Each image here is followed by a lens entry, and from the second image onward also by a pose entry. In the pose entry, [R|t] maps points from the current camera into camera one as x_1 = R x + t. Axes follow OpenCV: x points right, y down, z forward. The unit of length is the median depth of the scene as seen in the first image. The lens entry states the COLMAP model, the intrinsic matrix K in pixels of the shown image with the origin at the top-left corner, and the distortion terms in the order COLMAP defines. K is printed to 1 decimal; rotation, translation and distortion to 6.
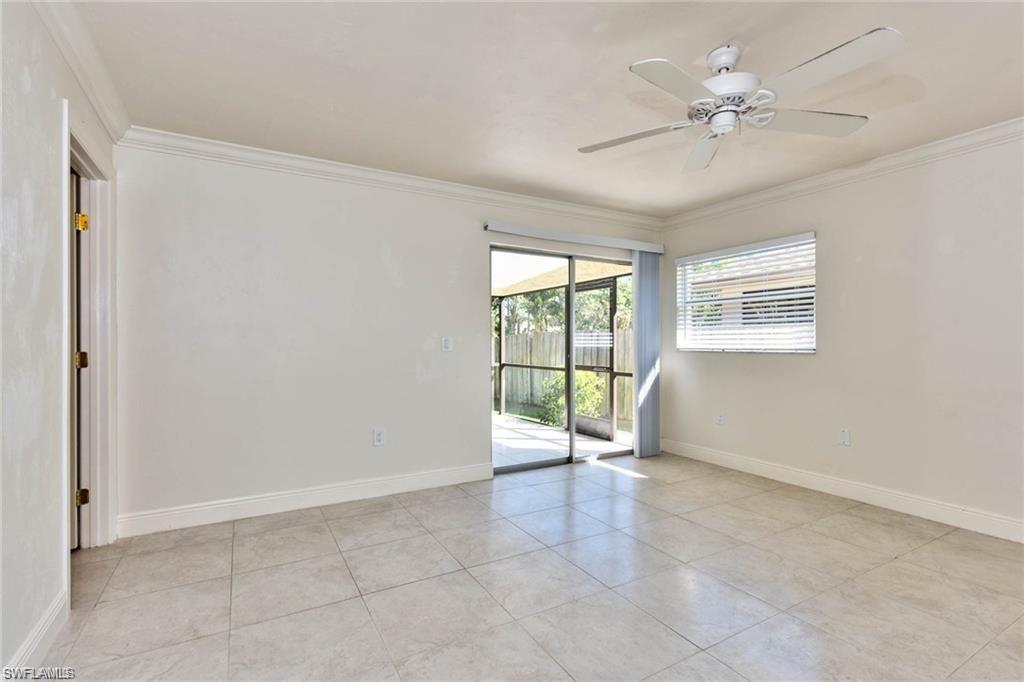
lens RADIAL K [[475.8, 0, 505.8], [0, 475.8, 342.9], [0, 0, 1]] dist [0.000641, 0.000133]
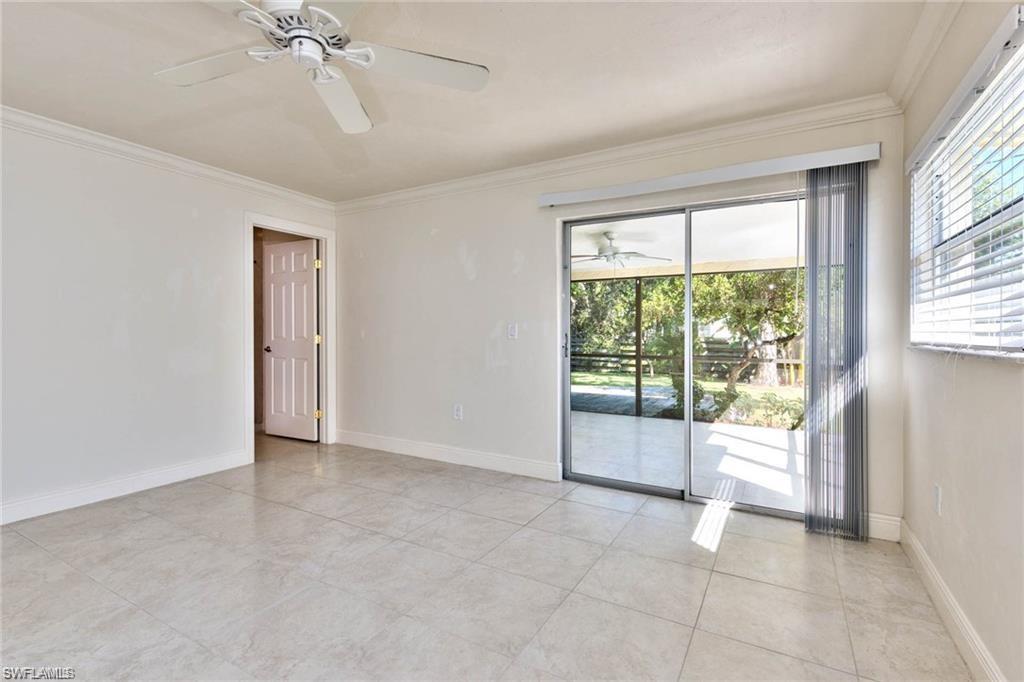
lens RADIAL K [[475.8, 0, 508.4], [0, 475.8, 336.1], [0, 0, 1]] dist [0.000641, 0.000133]
pose [[0.501996, 0.011365, -0.864795, 0.786512], [-0.001096, 0.999921, 0.012505, -0.001101], [0.864869, -0.005330, 0.501969, 0.529202]]
